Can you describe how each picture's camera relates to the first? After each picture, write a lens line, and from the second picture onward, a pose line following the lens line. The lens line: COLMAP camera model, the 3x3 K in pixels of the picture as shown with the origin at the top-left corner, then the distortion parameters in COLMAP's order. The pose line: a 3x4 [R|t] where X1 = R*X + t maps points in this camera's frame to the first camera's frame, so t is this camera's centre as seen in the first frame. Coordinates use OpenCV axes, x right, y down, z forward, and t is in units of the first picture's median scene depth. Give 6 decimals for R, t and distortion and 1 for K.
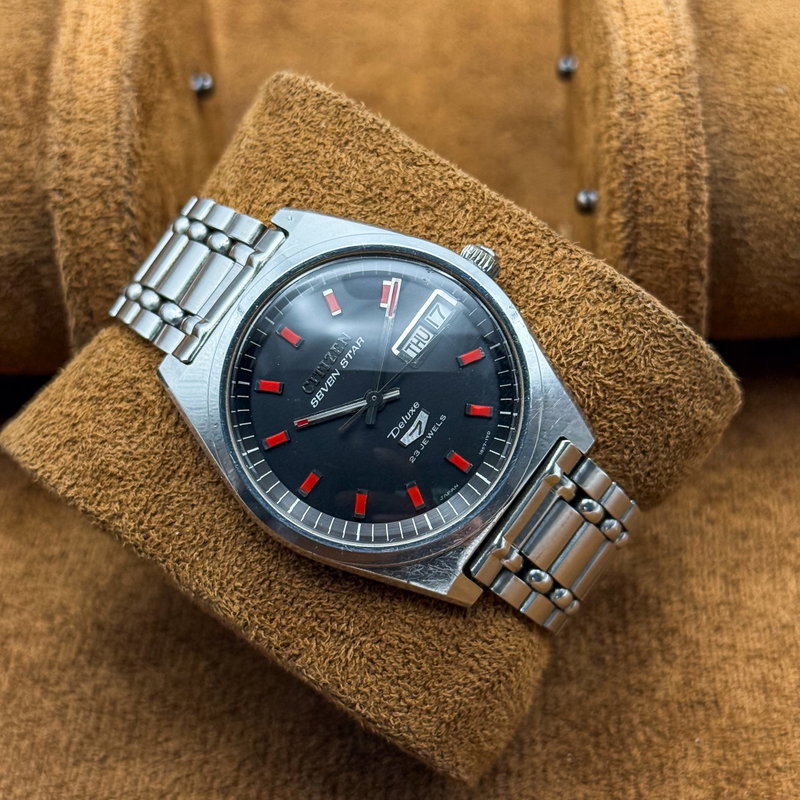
lens RADIAL K [[1765.3, 0, 400.0], [0, 1765.3, 400.0], [0, 0, 1]] dist [0.033373, 0.209275]
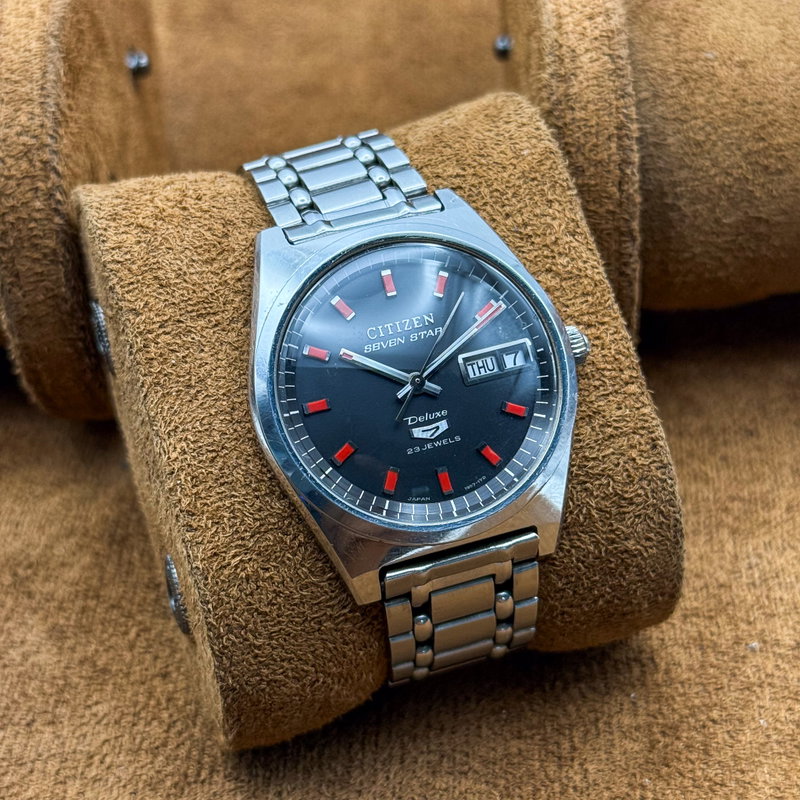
lens RADIAL K [[1765.3, 0, 400.0], [0, 1765.3, 400.0], [0, 0, 1]] dist [0.033373, 0.209275]
pose [[0.774551, 0.631628, 0.033434, -0.045392], [-0.625424, 0.772691, -0.108598, 0.119905], [-0.094428, 0.063204, 0.993523, -0.012939]]
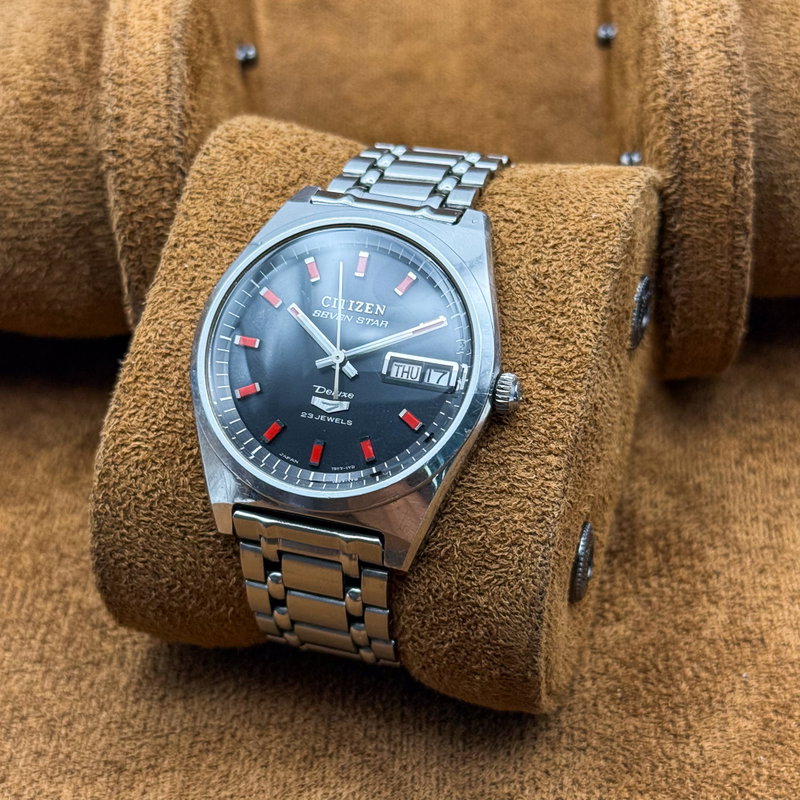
lens RADIAL K [[1765.3, 0, 400.0], [0, 1765.3, 400.0], [0, 0, 1]] dist [0.033373, 0.209275]
pose [[0.385212, 0.868951, -0.310703, 0.343971], [-0.851552, 0.464454, 0.243189, -0.272204], [0.355627, 0.170901, 0.918870, 0.027145]]
